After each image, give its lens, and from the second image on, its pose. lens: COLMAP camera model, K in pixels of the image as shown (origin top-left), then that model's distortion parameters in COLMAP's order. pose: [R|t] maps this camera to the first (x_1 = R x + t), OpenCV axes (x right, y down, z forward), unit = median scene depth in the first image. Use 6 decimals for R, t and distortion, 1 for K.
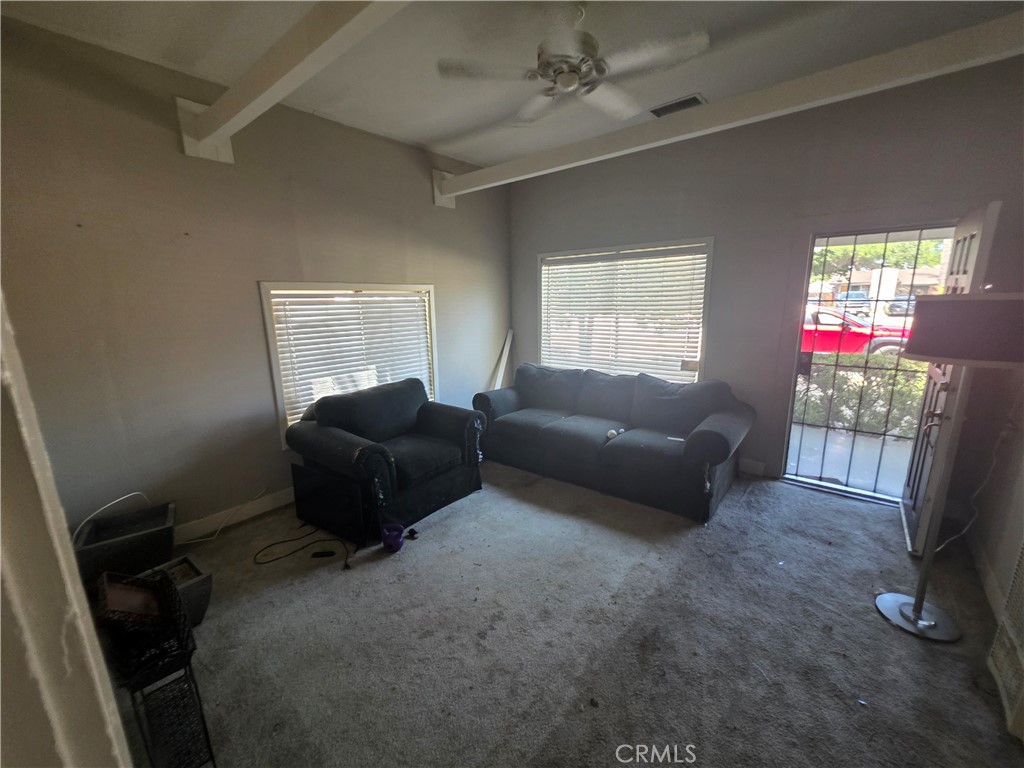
lens RADIAL K [[423.3, 0, 511.2], [0, 423.3, 389.6], [0, 0, 1]] dist [-0.000925, -0.000466]
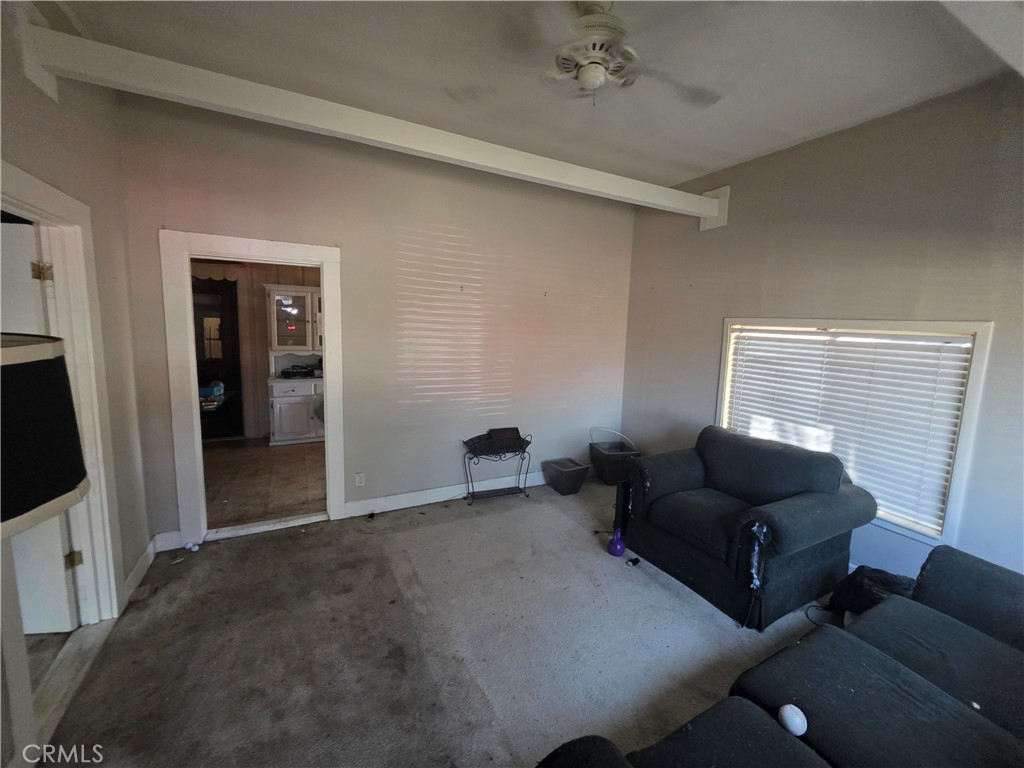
lens RADIAL K [[411.6, 0, 515.0], [0, 411.6, 373.0], [0, 0, 1]] dist [-0.000622, -0.000147]
pose [[-0.374147, 0.119338, -0.919659, 0.612217], [-0.227600, 0.949539, 0.215811, -0.198443], [0.899006, 0.290059, -0.328106, 0.796730]]
